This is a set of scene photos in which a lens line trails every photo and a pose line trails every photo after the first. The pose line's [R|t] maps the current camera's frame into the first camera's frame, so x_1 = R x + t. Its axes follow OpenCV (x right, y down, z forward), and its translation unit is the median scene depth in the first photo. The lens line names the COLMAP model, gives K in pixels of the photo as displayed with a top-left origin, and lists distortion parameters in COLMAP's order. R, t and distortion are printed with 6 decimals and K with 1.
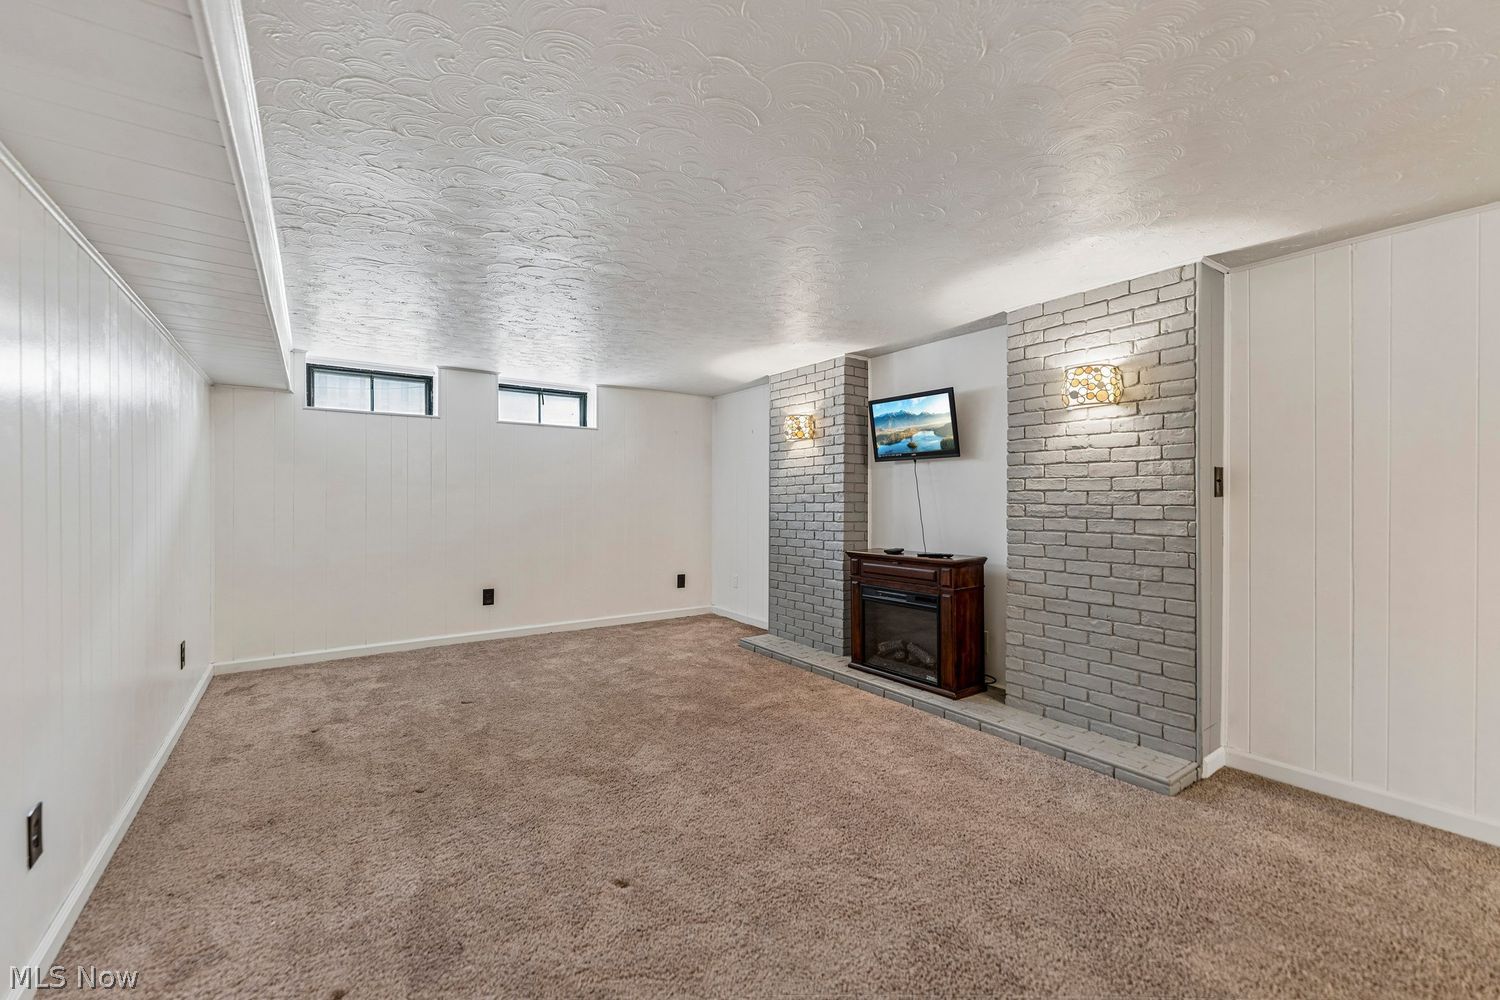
lens RADIAL K [[612.0, 0, 752.4], [0, 612.0, 502.4], [0, 0, 1]] dist [-0.003058, -0.001340]
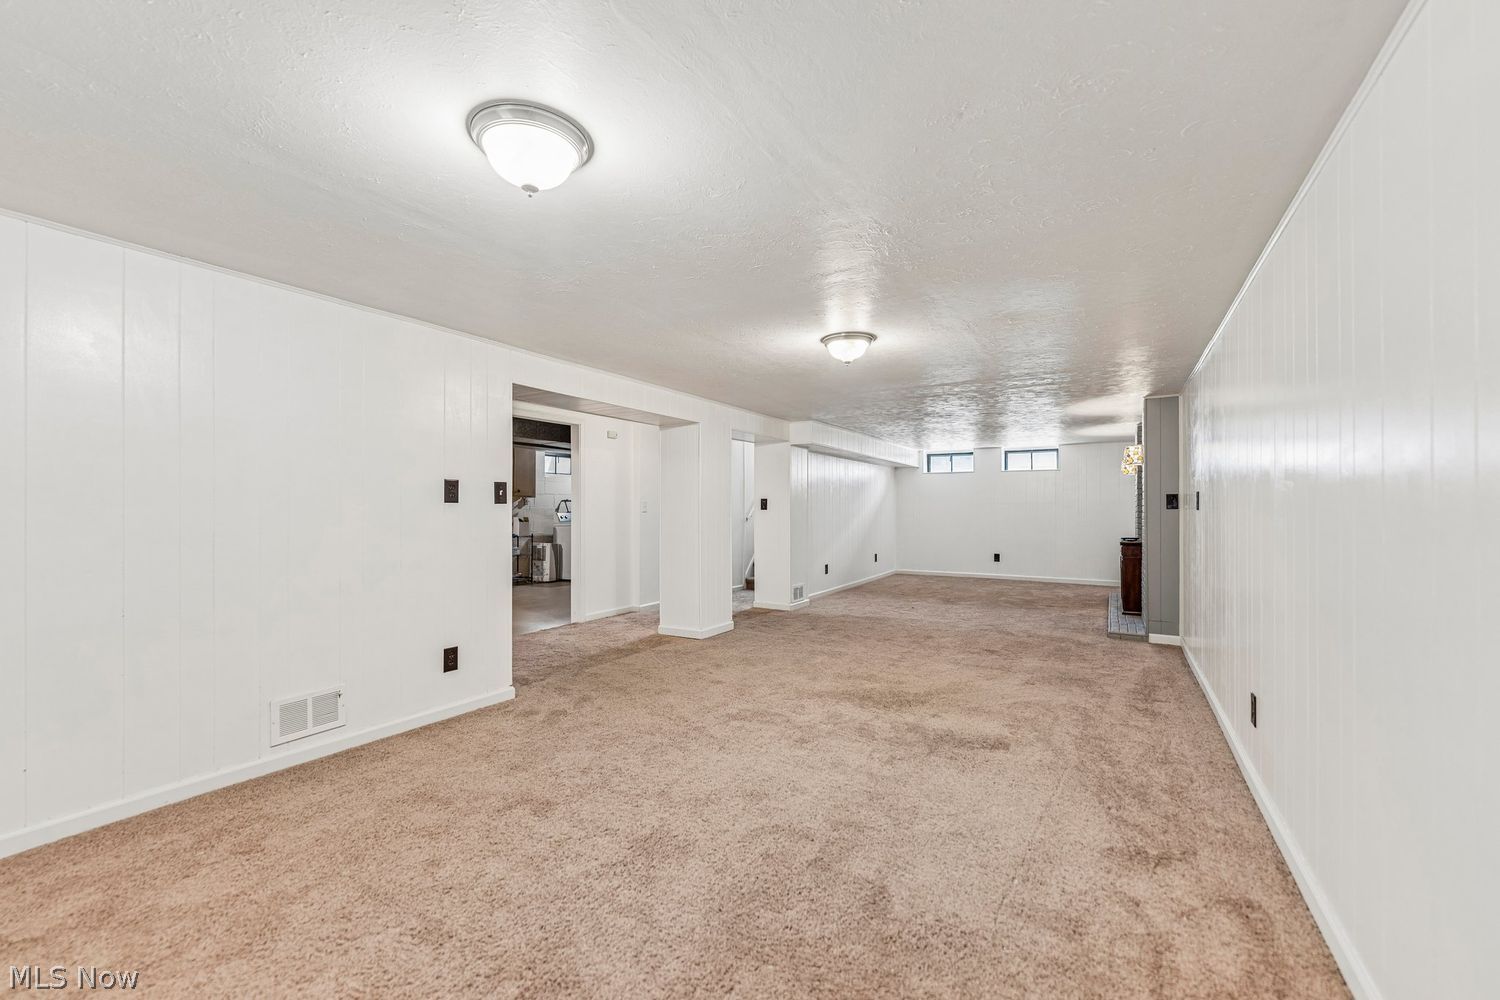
lens RADIAL K [[612.0, 0, 748.6], [0, 612.0, 495.2], [0, 0, 1]] dist [-0.003058, -0.001340]
pose [[0.401743, -0.020997, -0.915512, 1.060405], [-0.007029, 0.999637, -0.026011, 0.004554], [0.915725, 0.016885, 0.401450, -0.561320]]
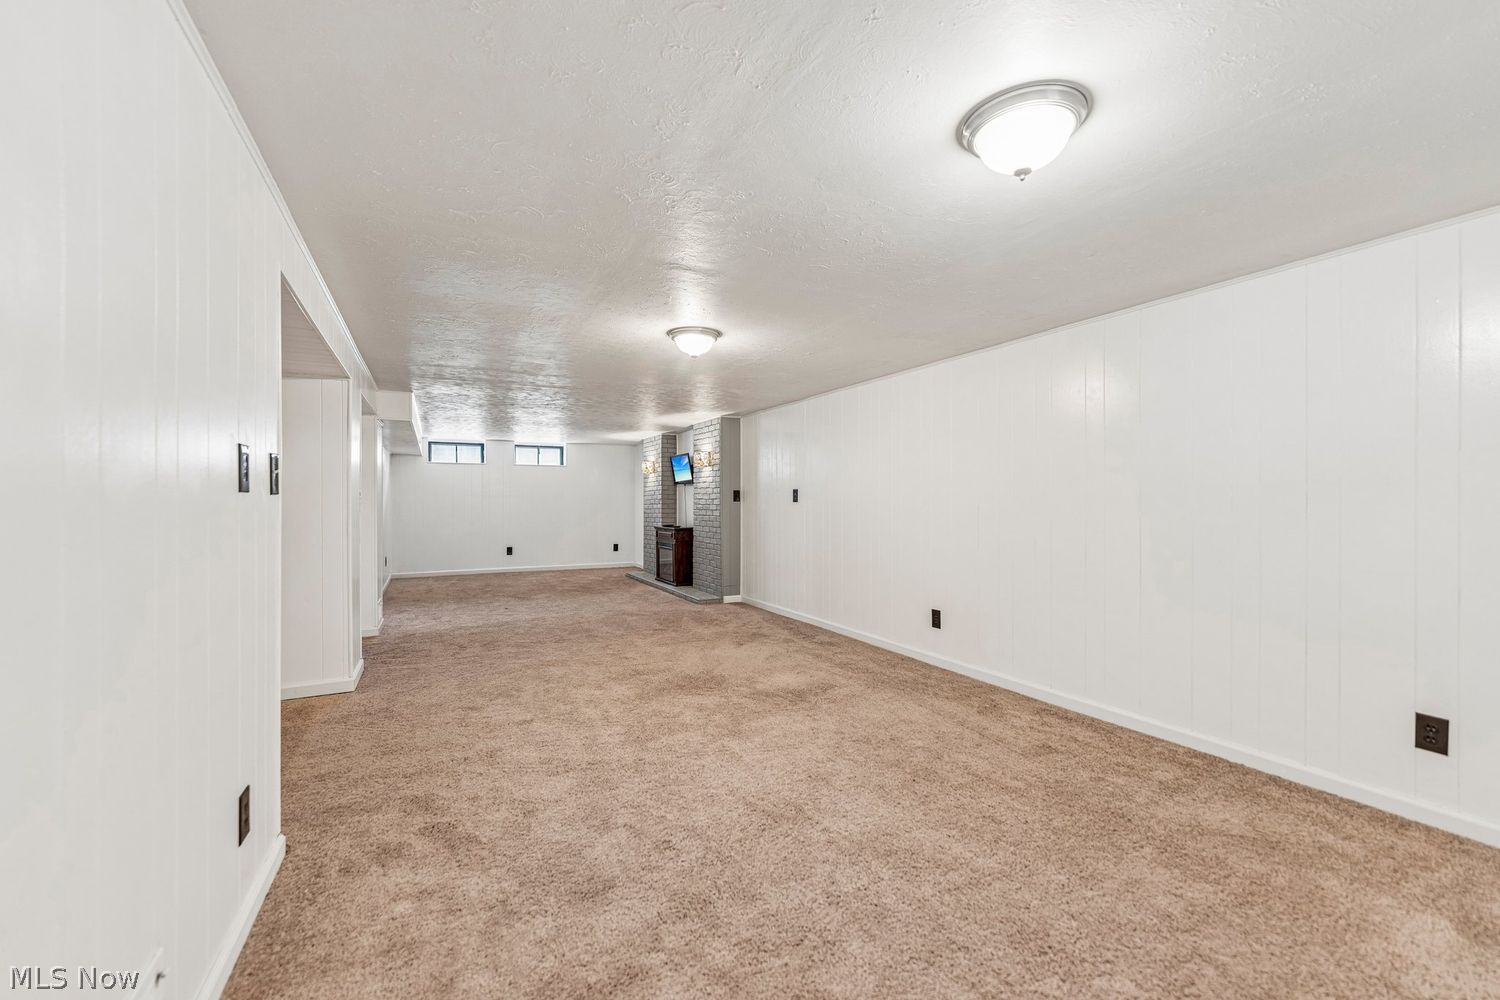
lens RADIAL K [[612.0, 0, 744.5], [0, 612.0, 509.4], [0, 0, 1]] dist [-0.003058, -0.001340]
pose [[0.988308, -0.001561, -0.152466, 0.626729], [0.002238, 0.999988, 0.004267, 0.008106], [0.152457, -0.004559, 0.988300, -0.859444]]
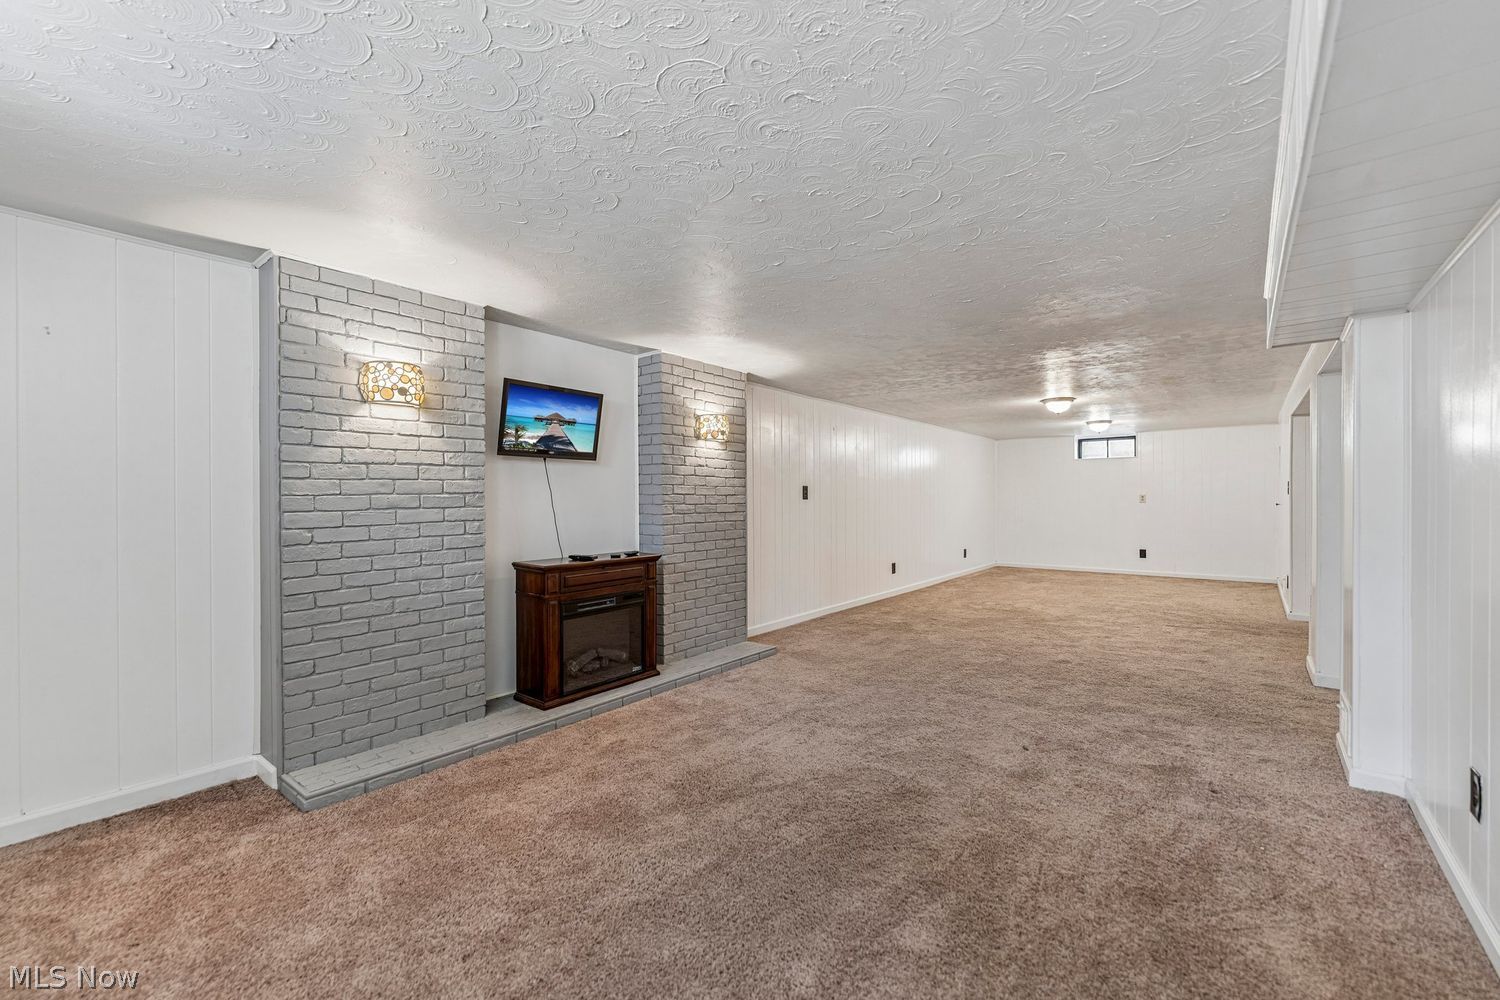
lens RADIAL K [[612.0, 0, 743.8], [0, 612.0, 502.0], [0, 0, 1]] dist [-0.003058, -0.001340]
pose [[-0.263252, -0.005249, 0.964713, -0.869900], [0.007999, 0.999939, 0.007624, -0.011643], [-0.964694, 0.009724, -0.263194, 1.211004]]
